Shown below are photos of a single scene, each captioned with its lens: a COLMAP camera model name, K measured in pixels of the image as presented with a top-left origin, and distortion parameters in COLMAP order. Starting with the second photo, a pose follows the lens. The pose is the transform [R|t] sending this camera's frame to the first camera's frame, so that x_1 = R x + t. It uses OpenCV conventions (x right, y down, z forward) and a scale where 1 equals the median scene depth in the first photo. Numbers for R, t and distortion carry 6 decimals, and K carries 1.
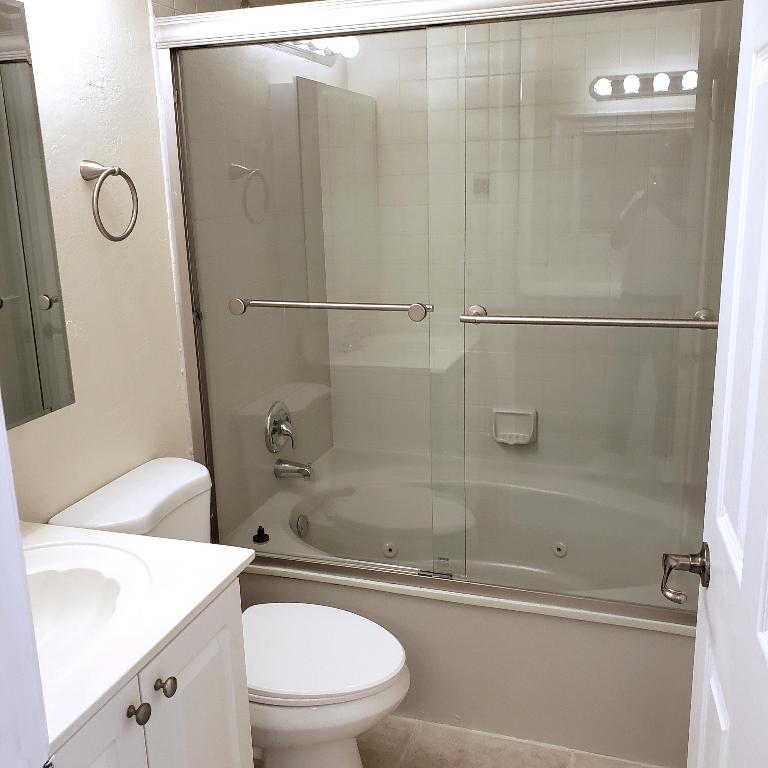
lens RADIAL K [[814.0, 0, 384.1], [0, 814.0, 379.8], [0, 0, 1]] dist [0.037207, 0.000000]
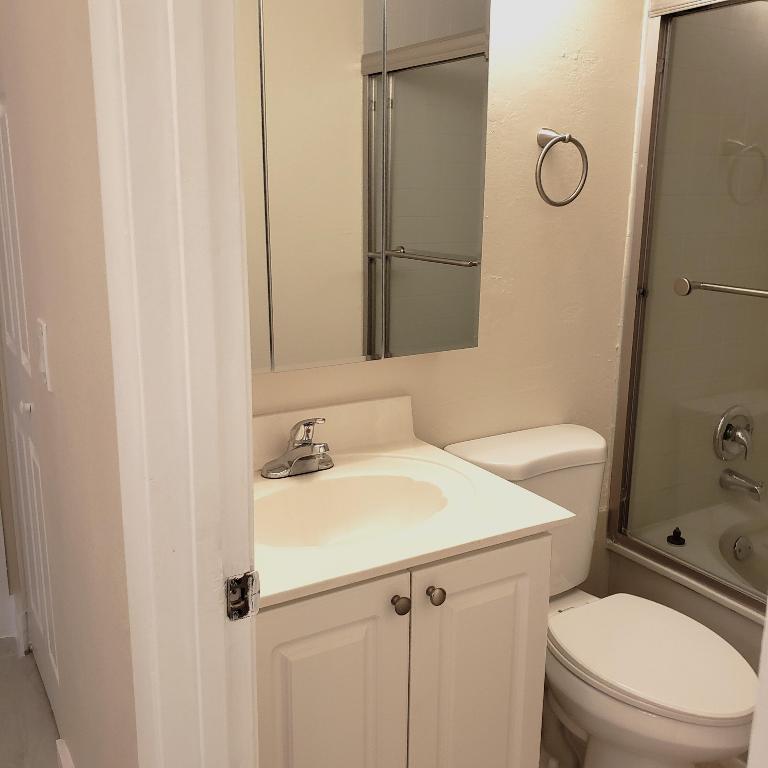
lens RADIAL K [[814.0, 0, 385.5], [0, 814.0, 386.4], [0, 0, 1]] dist [0.037207, 0.000000]
pose [[0.755332, 0.188707, -0.627585, 0.181281], [-0.189241, 0.979655, 0.066808, 0.024917], [0.627424, 0.068303, 0.775676, 0.058070]]
